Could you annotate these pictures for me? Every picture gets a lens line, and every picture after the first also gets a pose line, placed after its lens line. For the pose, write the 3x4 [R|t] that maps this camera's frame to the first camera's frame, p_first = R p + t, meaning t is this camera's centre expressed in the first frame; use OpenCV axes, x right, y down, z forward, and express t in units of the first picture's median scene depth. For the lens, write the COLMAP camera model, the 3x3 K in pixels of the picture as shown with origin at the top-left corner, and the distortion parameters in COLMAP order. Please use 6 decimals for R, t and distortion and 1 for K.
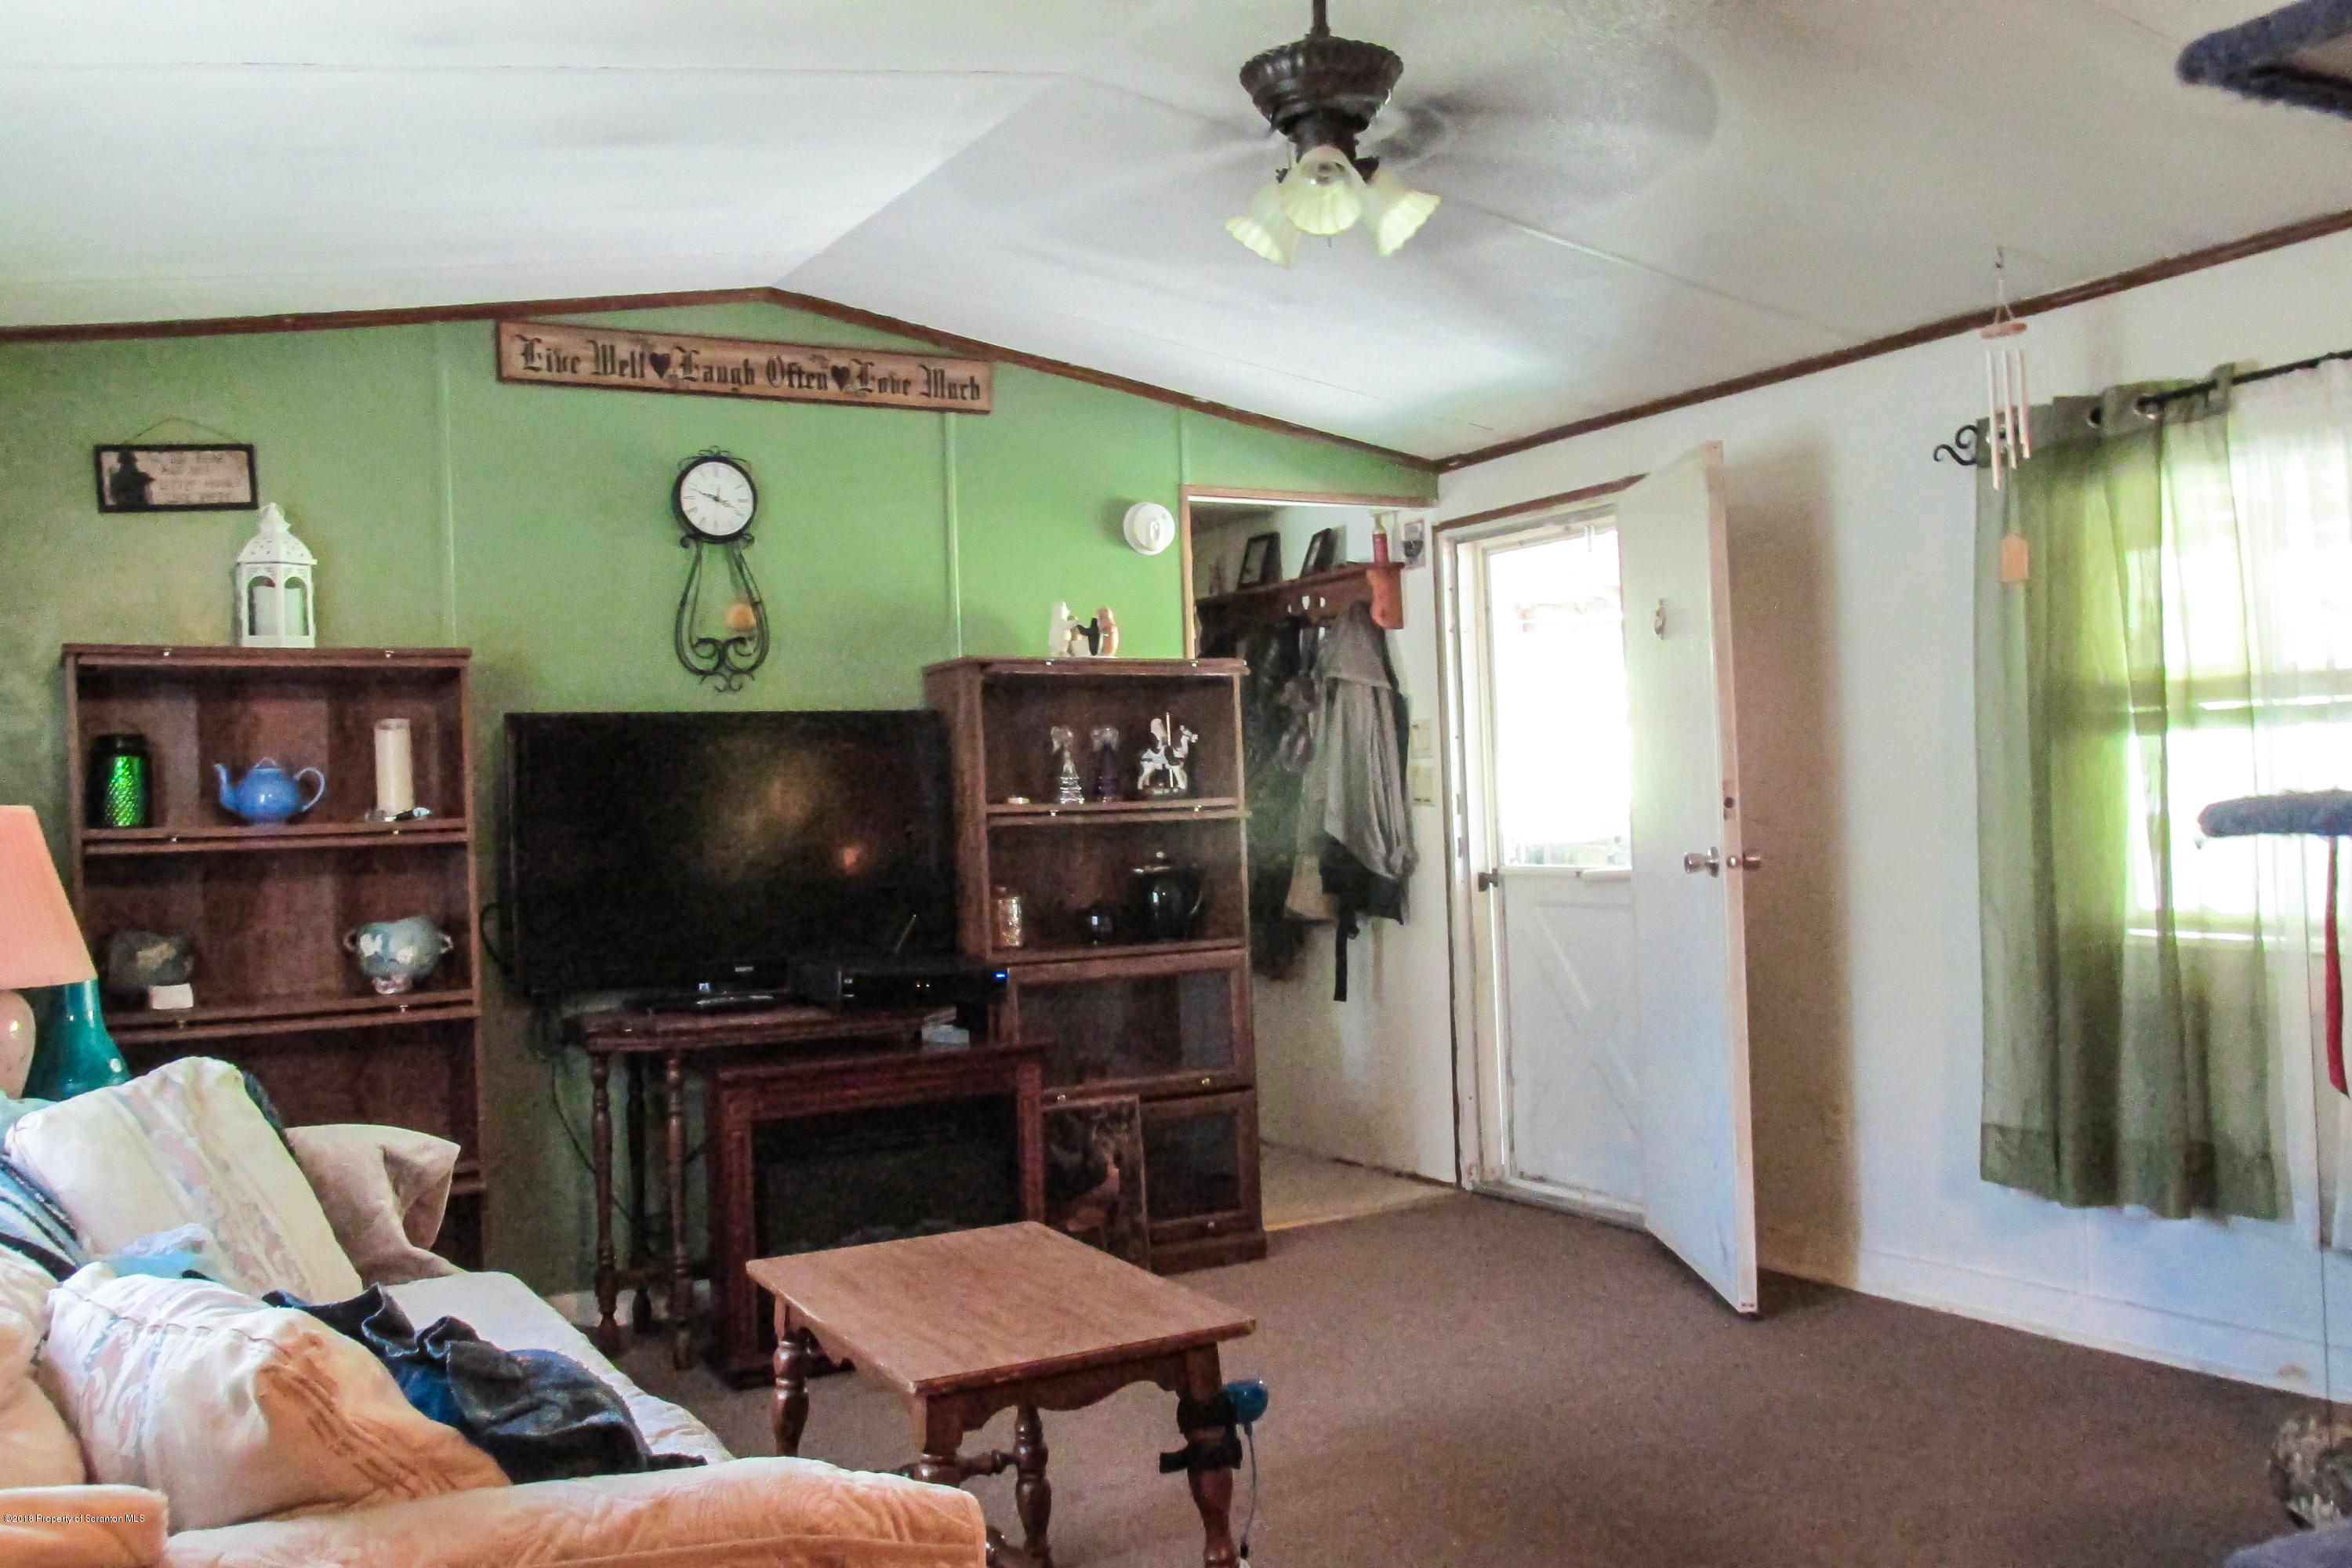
lens RADIAL K [[1963.1, 0, 1176.0], [0, 1963.1, 784.0], [0, 0, 1]] dist [-0.035482, 0.007662]
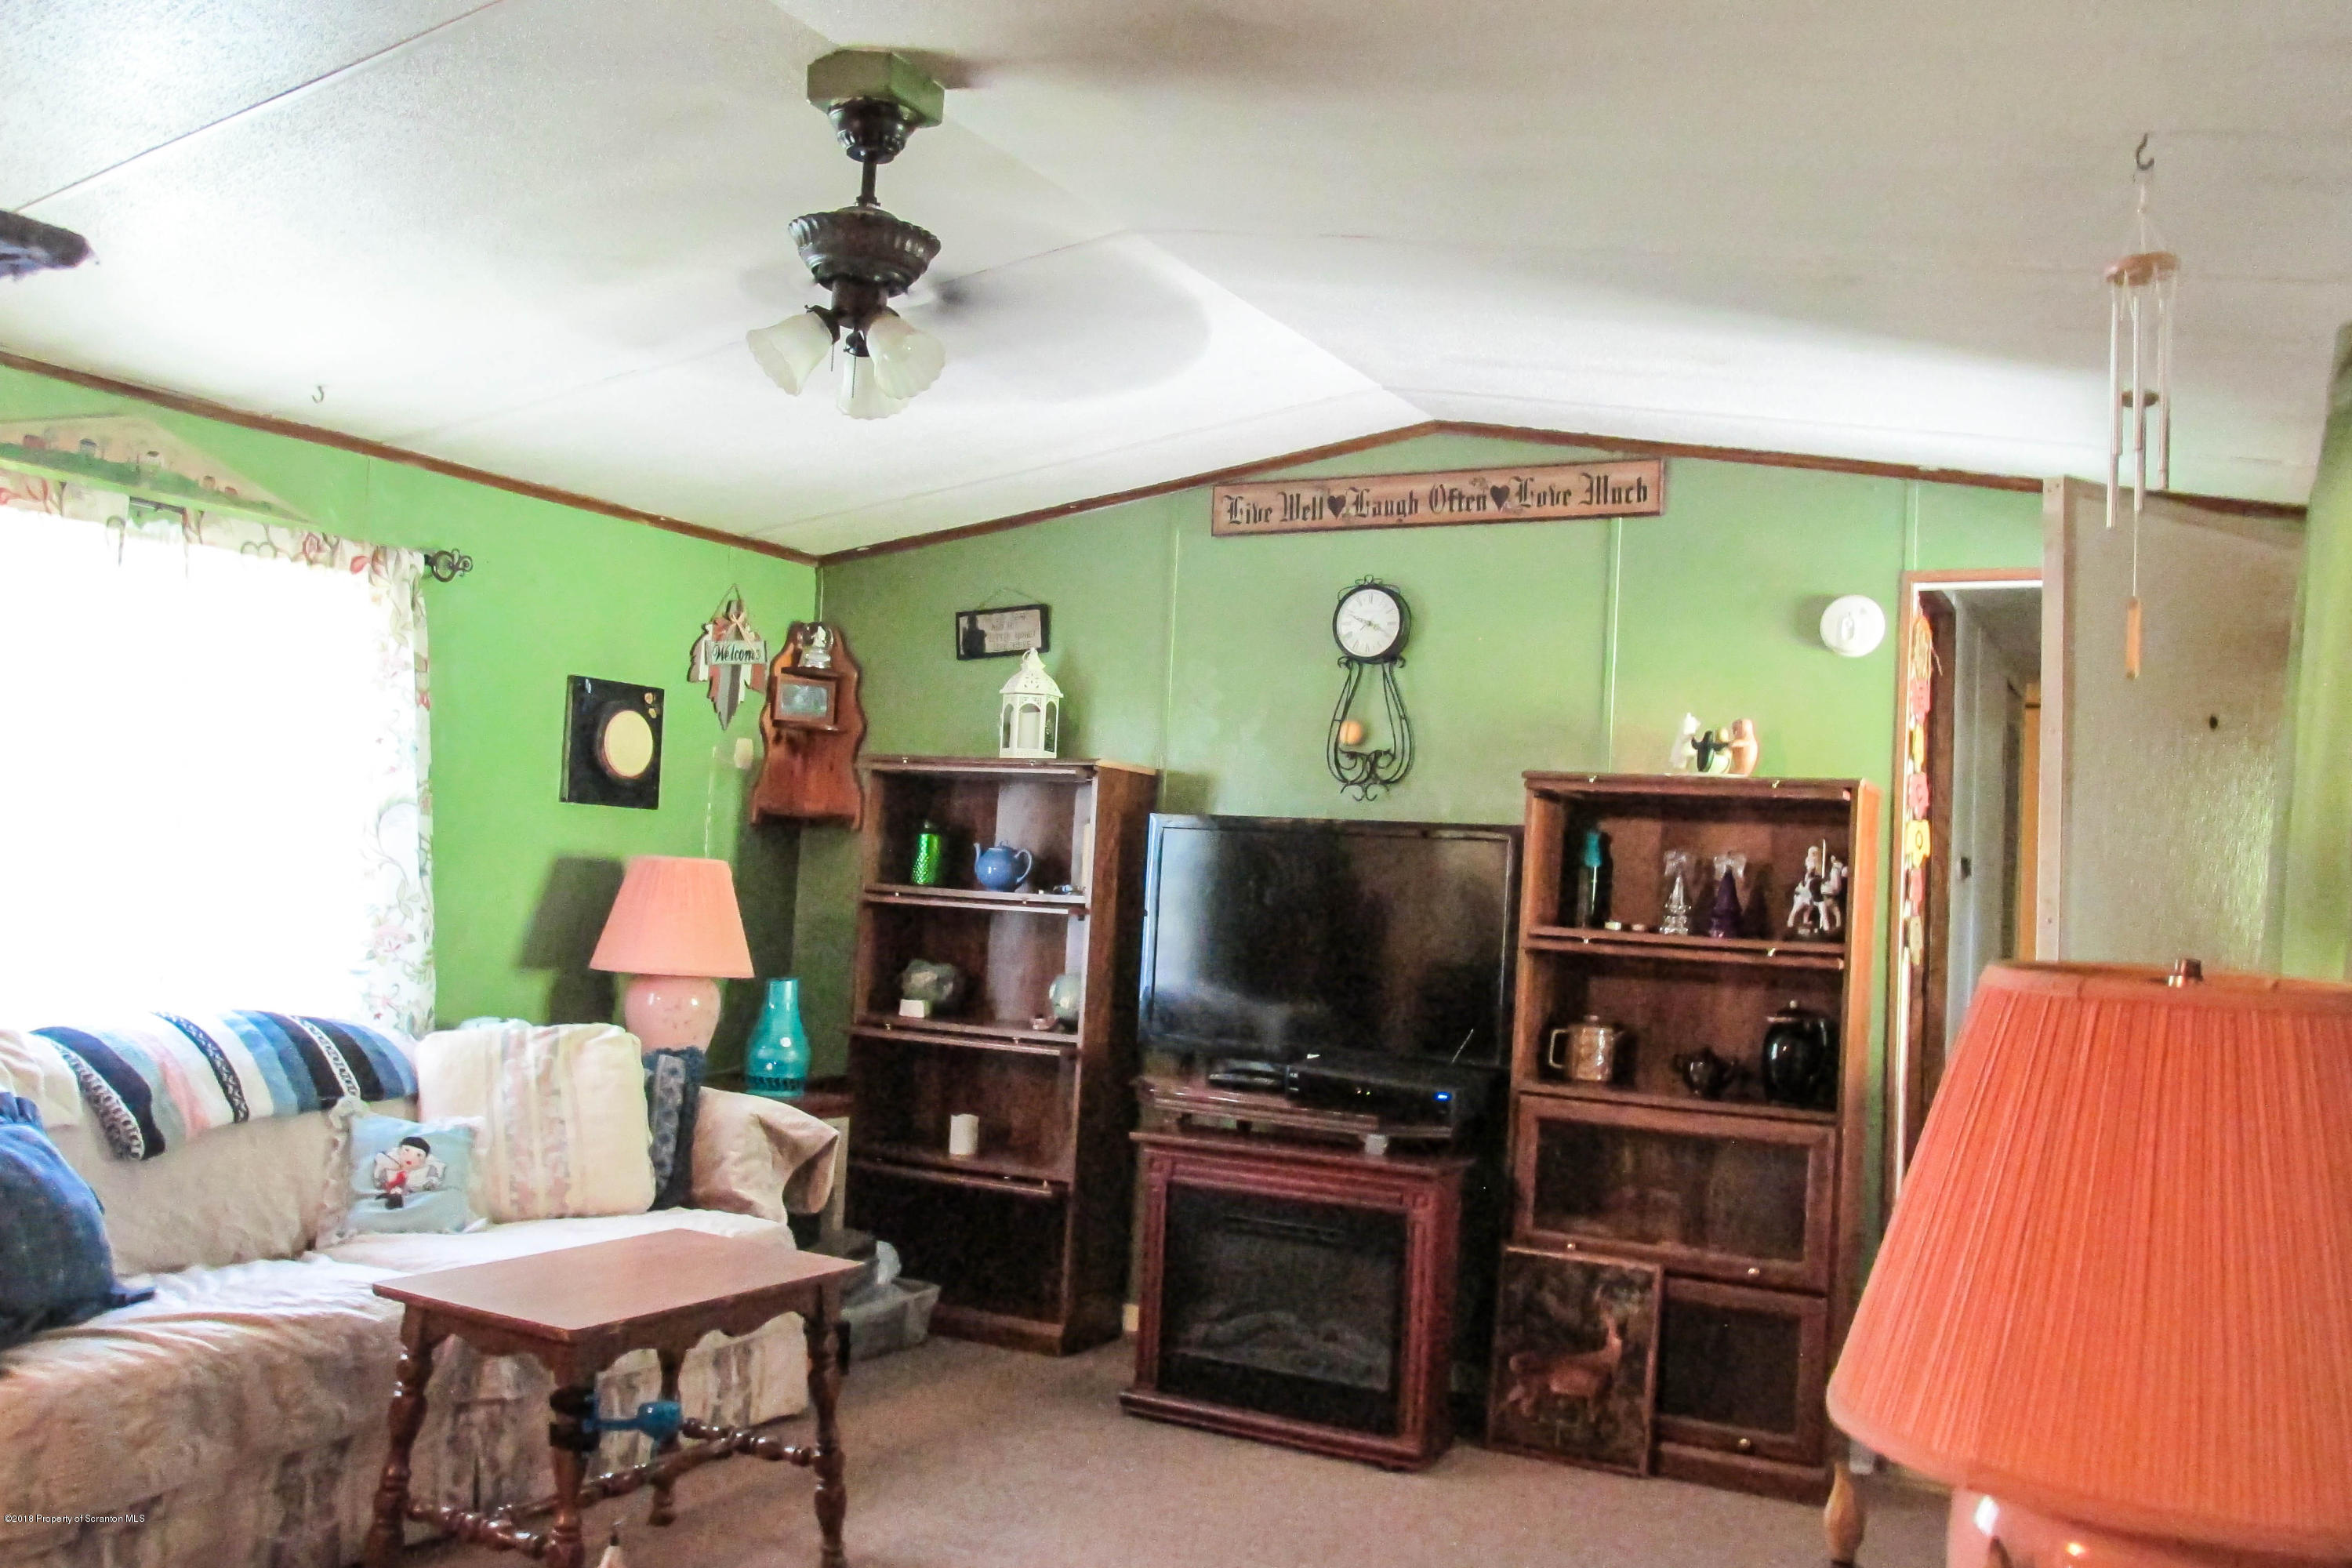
lens RADIAL K [[1963.1, 0, 1176.0], [0, 1963.1, 784.0], [0, 0, 1]] dist [-0.035482, 0.007662]
pose [[0.525399, 0.019296, -0.850637, 0.620851], [-0.061629, 0.997980, -0.015427, -0.032690], [0.848621, 0.060529, 0.525527, 0.335347]]
